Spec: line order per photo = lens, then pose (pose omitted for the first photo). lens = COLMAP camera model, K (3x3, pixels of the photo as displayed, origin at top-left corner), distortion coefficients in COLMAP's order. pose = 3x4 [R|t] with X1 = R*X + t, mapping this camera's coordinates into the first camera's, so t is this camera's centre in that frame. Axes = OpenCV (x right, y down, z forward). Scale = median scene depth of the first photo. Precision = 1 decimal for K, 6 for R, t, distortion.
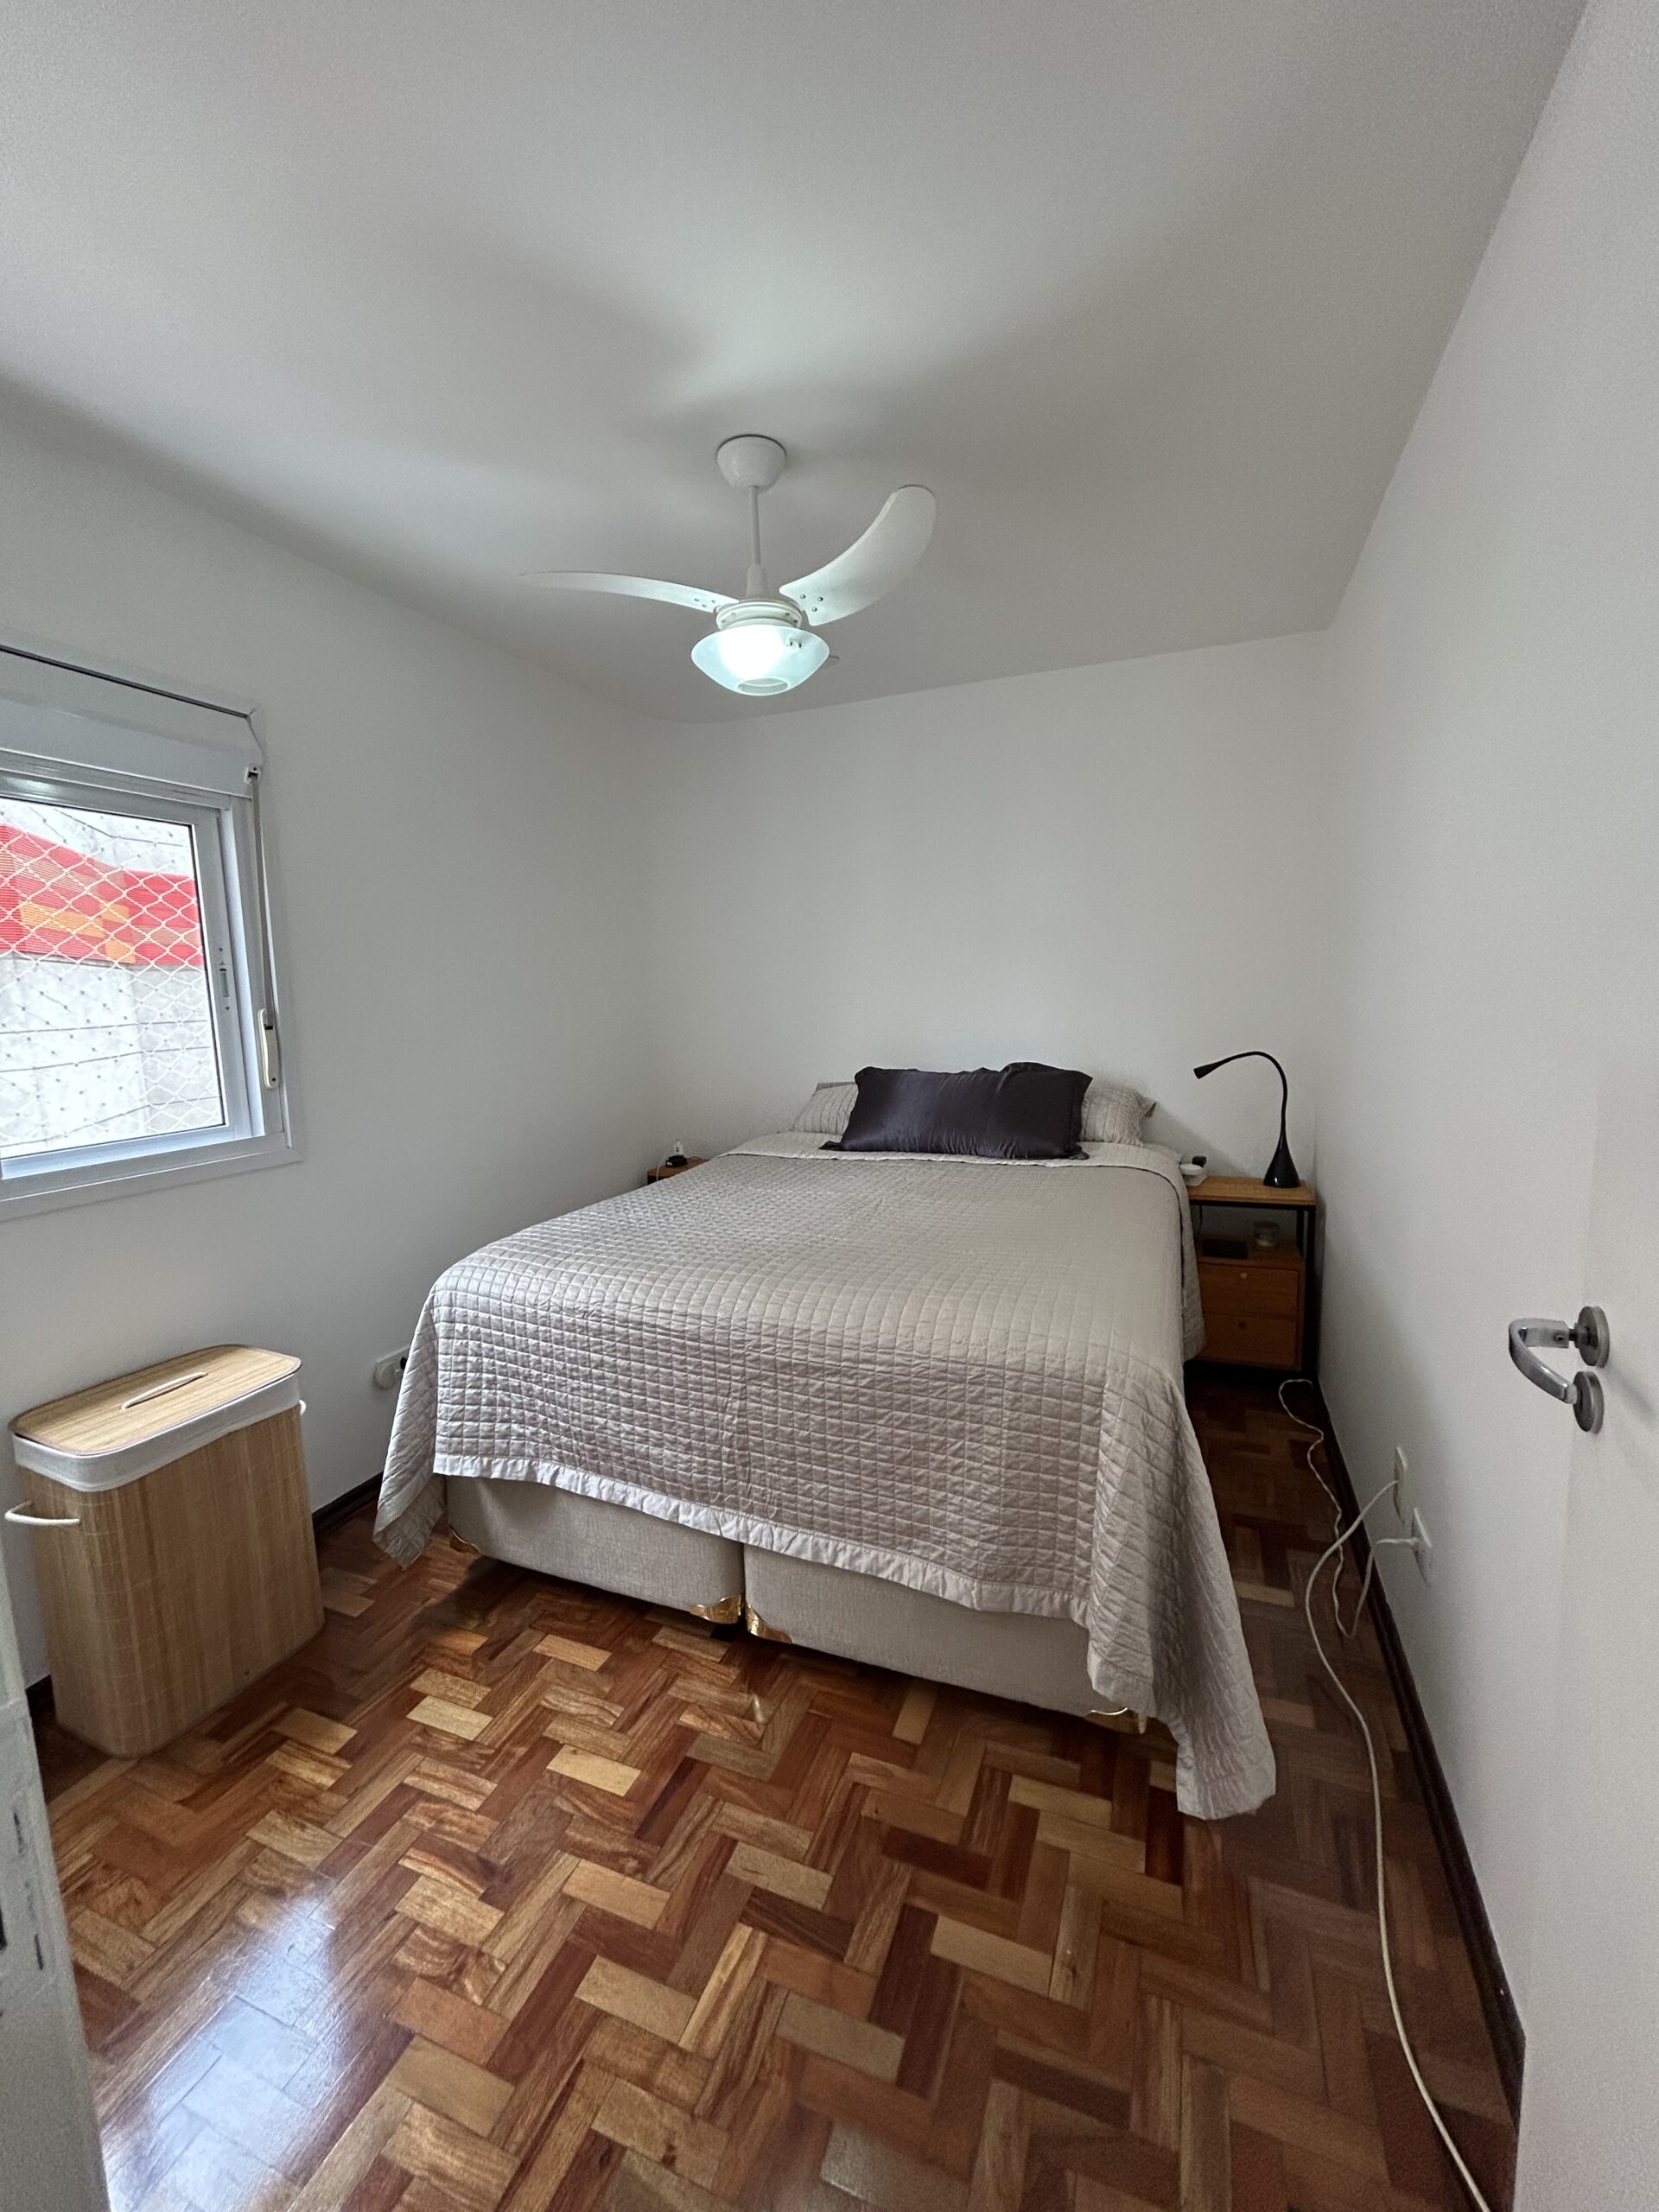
lens RADIAL K [[895.8, 0, 827.5], [0, 895.8, 1102.6], [0, 0, 1]] dist [0.015825, -0.000553]
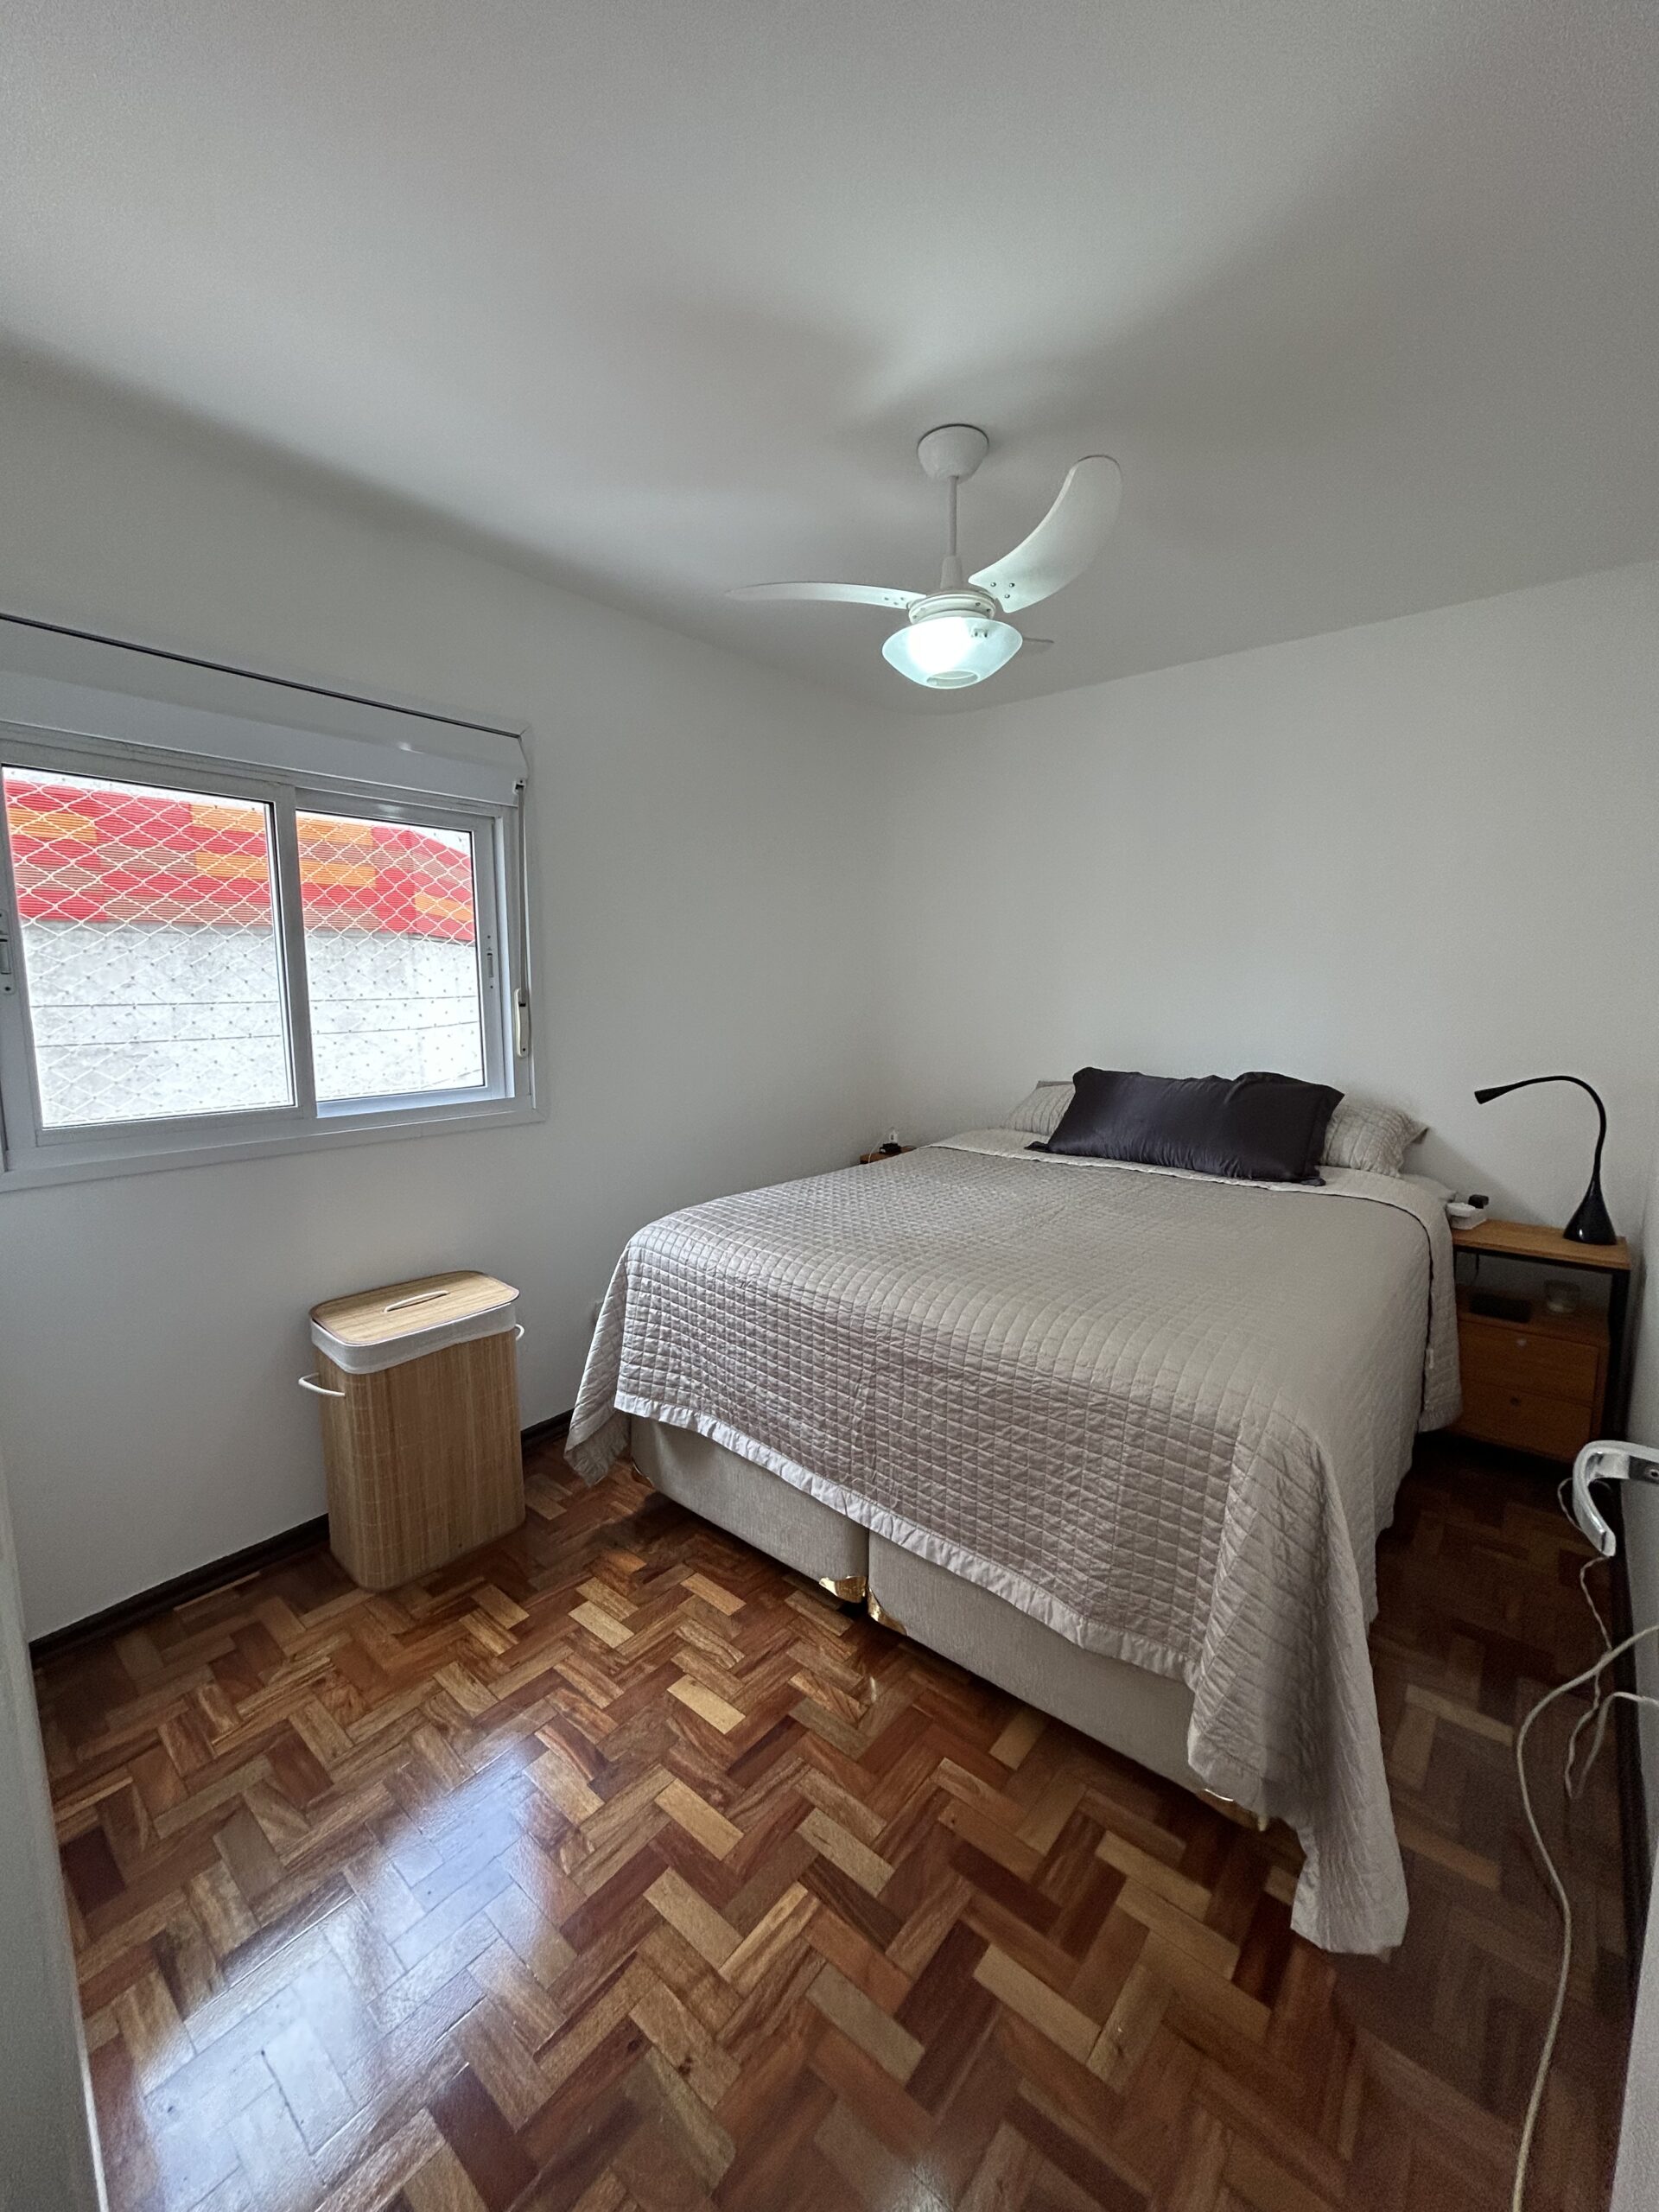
lens RADIAL K [[895.8, 0, 836.2], [0, 895.8, 1101.3], [0, 0, 1]] dist [0.015825, -0.000553]
pose [[0.952268, 0.069030, -0.297357, 0.154449], [-0.065480, 0.997614, 0.021895, -0.013592], [0.298159, -0.001379, 0.954515, 0.016610]]
